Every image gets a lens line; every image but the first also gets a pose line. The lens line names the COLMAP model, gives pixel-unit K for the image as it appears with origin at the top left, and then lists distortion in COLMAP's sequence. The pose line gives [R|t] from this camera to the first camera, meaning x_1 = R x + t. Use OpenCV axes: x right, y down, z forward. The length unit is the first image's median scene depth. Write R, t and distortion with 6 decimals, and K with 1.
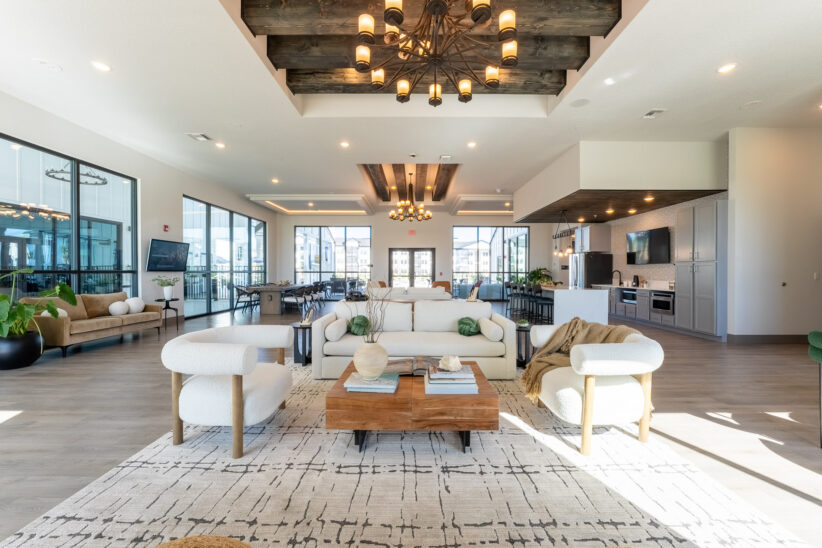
lens RADIAL K [[331.2, 0, 412.8], [0, 331.2, 273.0], [0, 0, 1]] dist [-0.011802, 0.000075]
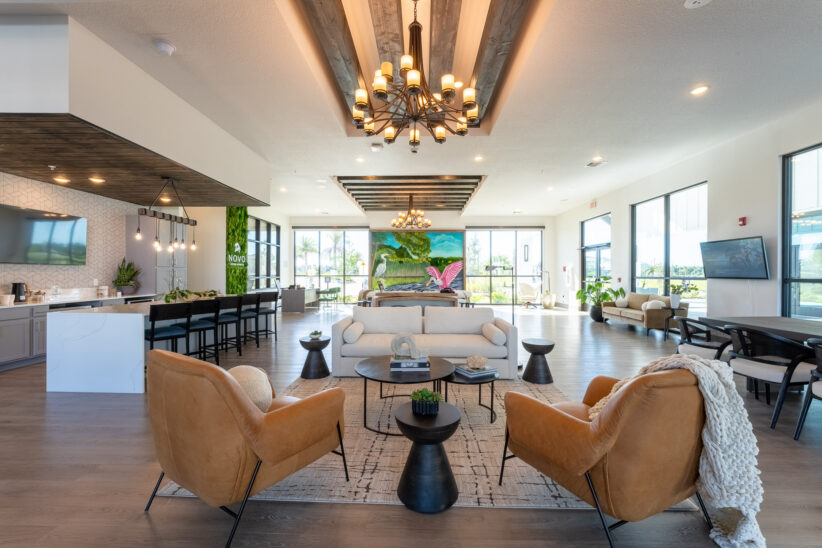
lens RADIAL K [[331.2, 0, 413.8], [0, 331.2, 274.3], [0, 0, 1]] dist [-0.011802, 0.000075]
pose [[-0.999769, -0.000231, 0.021470, -0.012825], [-0.000089, 0.999978, 0.006613, -0.011610], [-0.021471, 0.006610, -0.999748, 1.530882]]
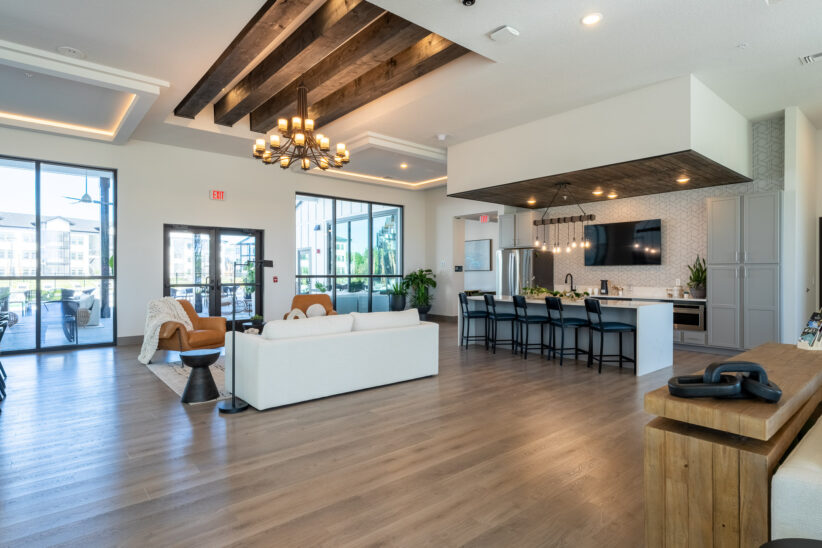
lens RADIAL K [[445.0, 0, 407.8], [0, 445.0, 274.3], [0, 0, 1]] dist [0.002469, -0.000030]
pose [[0.766012, -0.000517, 0.642826, -0.336031], [0.002202, 0.999996, -0.001820, -0.005596], [-0.642822, 0.002810, 0.766010, 0.495526]]
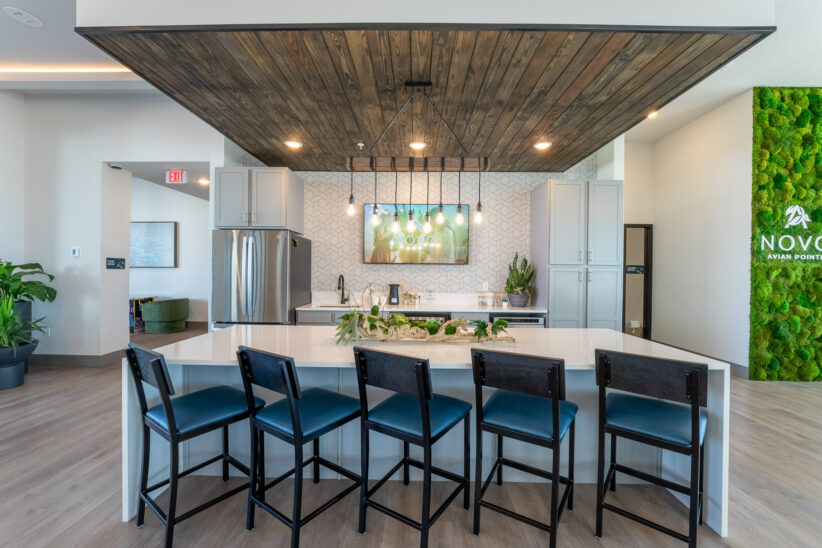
lens RADIAL K [[331.2, 0, 412.8], [0, 331.2, 275.8], [0, 0, 1]] dist [-0.011802, 0.000075]
pose [[0.016026, -0.009491, 0.999827, 0.138627], [-0.005479, 0.999939, 0.009580, -0.012347], [-0.999857, -0.005632, 0.015973, 0.953372]]
